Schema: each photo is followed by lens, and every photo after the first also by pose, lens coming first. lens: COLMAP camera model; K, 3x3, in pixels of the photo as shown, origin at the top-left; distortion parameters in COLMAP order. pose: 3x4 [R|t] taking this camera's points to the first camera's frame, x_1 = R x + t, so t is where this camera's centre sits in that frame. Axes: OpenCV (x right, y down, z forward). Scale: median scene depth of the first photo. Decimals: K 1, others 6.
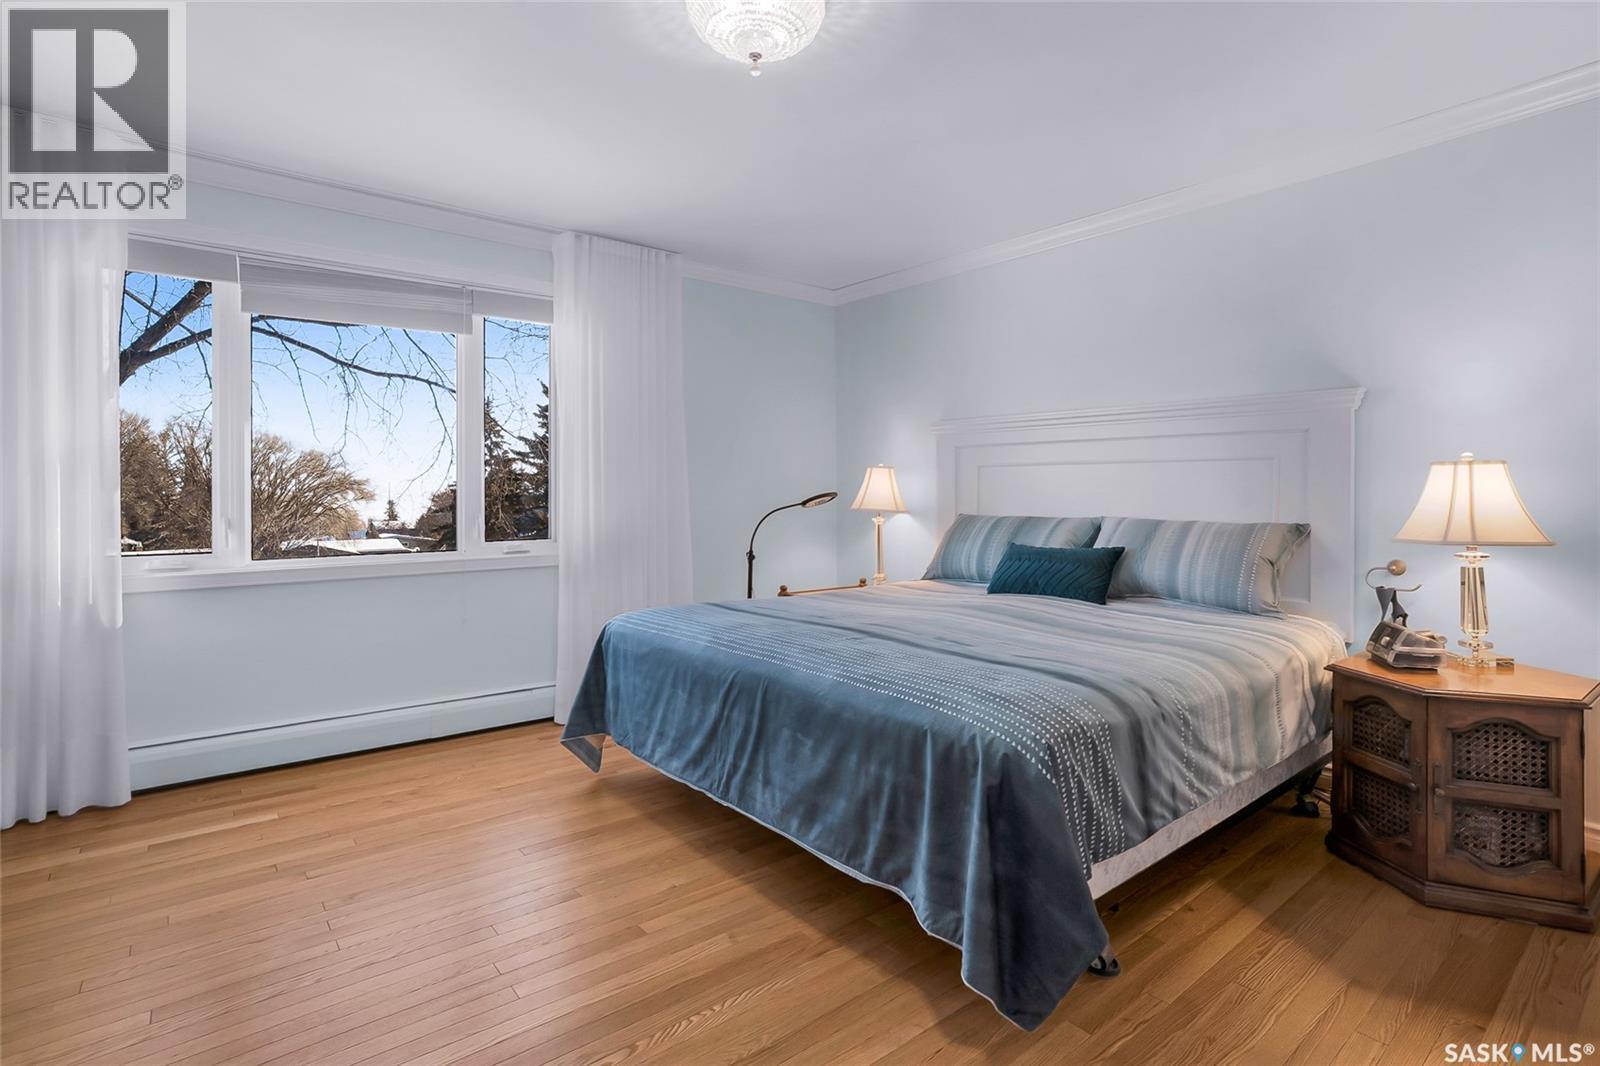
lens RADIAL K [[797.8, 0, 798.4], [0, 797.8, 473.0], [0, 0, 1]] dist [-0.034157, 0.000471]
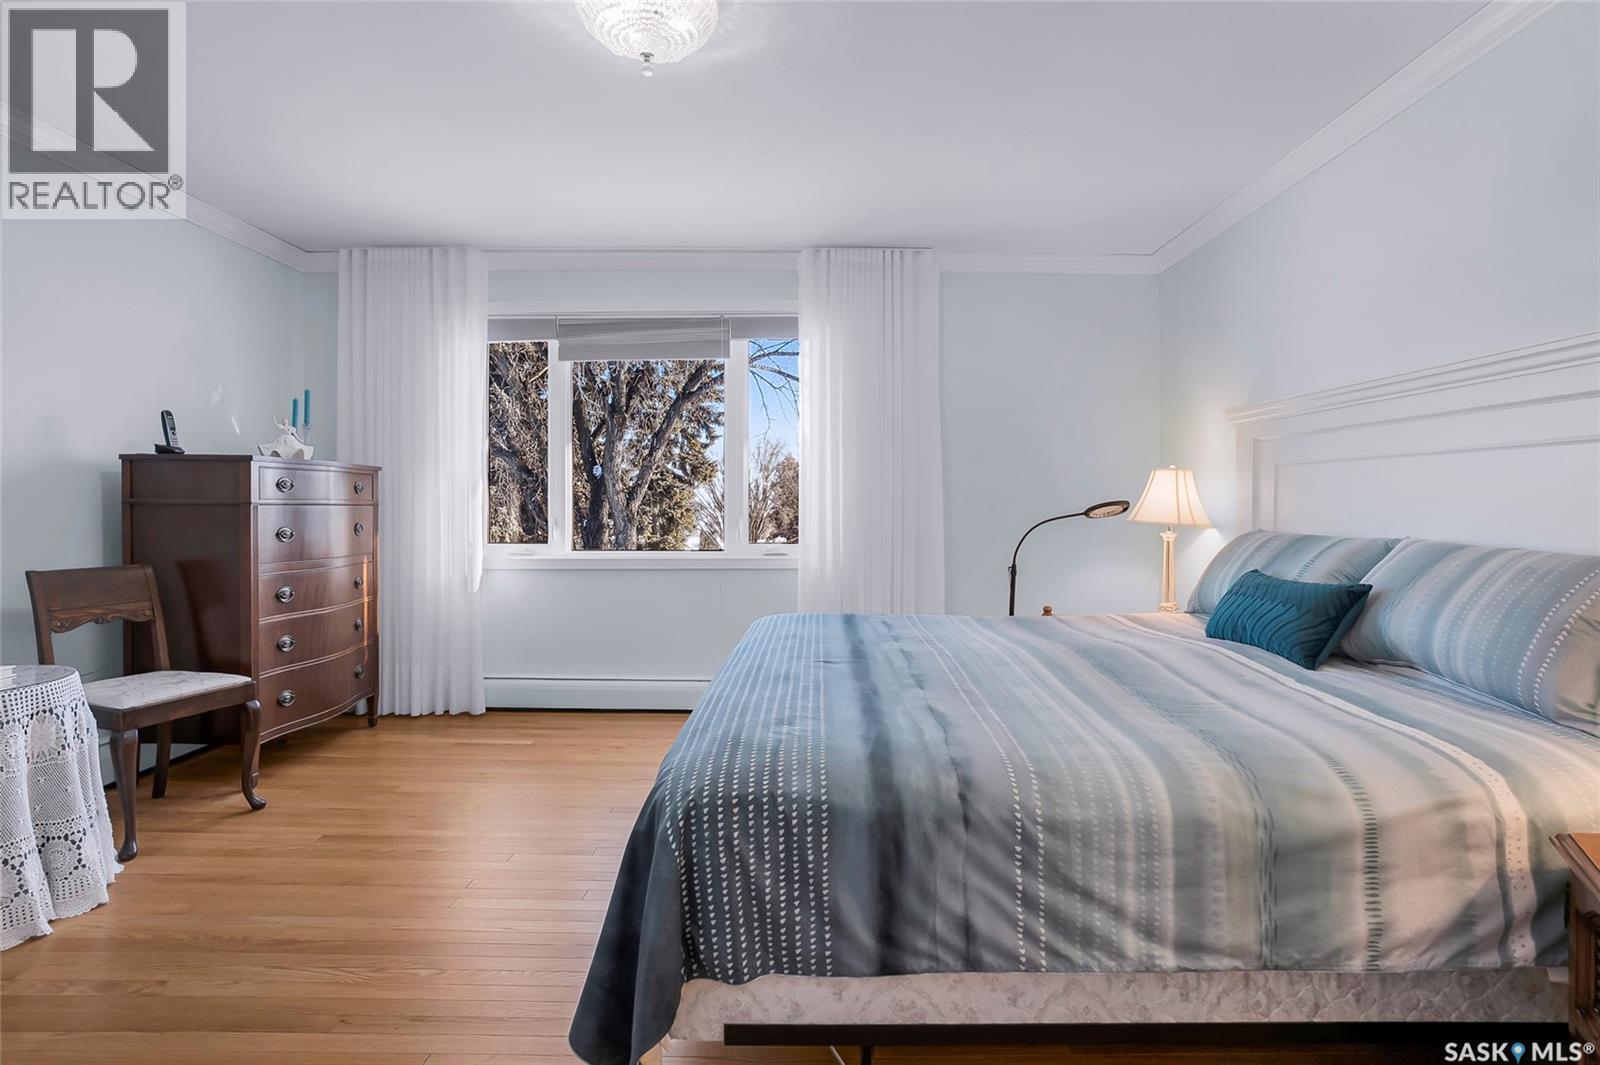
lens RADIAL K [[787.7, 0, 802.5], [0, 787.7, 520.9], [0, 0, 1]] dist [-0.020577, 0.000664]
pose [[0.780851, 0.019813, -0.624403, 0.478178], [0.010389, 0.998947, 0.044690, 0.008584], [0.624631, -0.041383, 0.779823, 0.237589]]
